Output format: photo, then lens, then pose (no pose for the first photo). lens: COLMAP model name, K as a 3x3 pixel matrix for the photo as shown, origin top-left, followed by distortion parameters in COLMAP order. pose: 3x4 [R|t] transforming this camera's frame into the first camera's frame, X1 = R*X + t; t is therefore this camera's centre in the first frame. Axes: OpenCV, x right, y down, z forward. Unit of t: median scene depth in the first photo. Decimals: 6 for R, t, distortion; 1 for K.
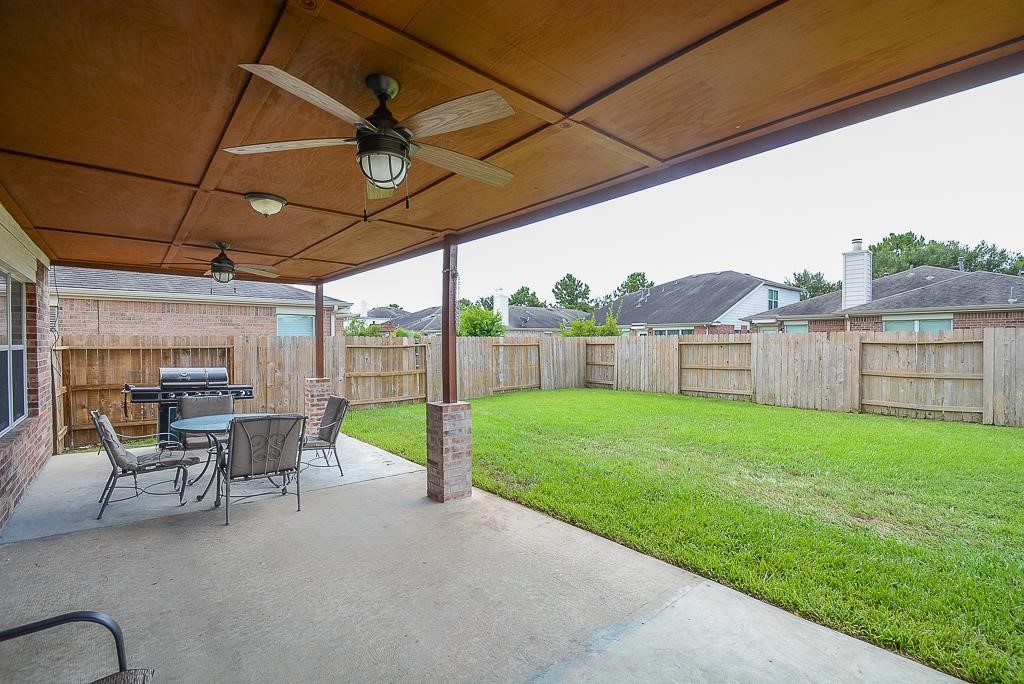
lens RADIAL K [[454.4, 0, 519.3], [0, 454.4, 346.7], [0, 0, 1]] dist [0.014210, -0.016054]
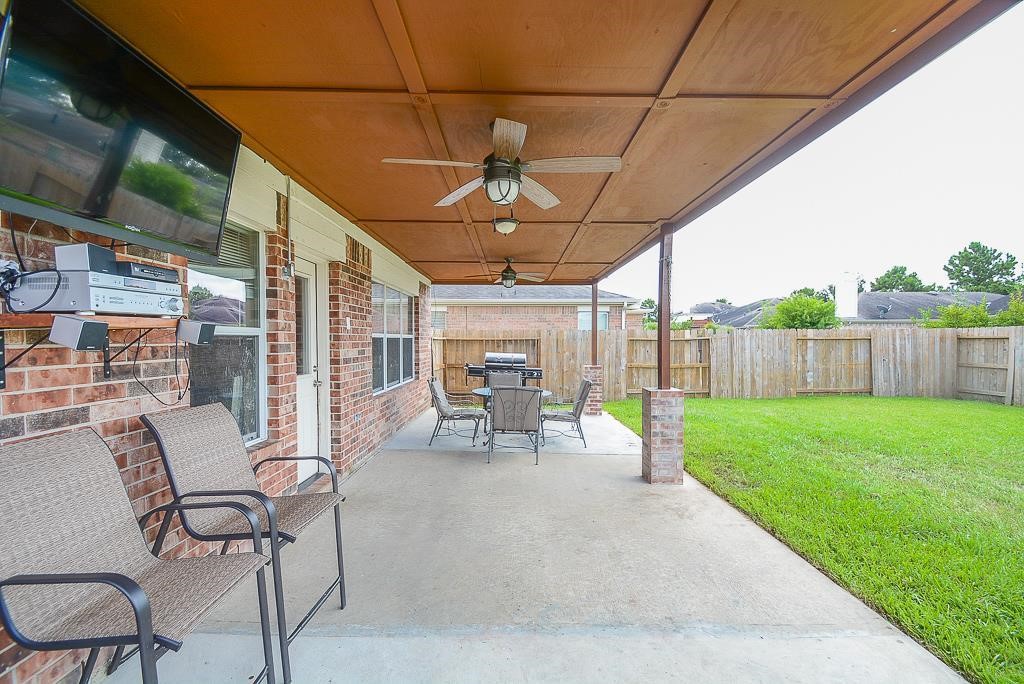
lens RADIAL K [[454.4, 0, 519.3], [0, 454.4, 346.7], [0, 0, 1]] dist [0.014210, -0.016054]
pose [[0.758221, 0.011840, -0.651890, 0.239548], [-0.008316, 0.999929, 0.008489, 0.019681], [0.651944, -0.001016, 0.758266, 0.012966]]
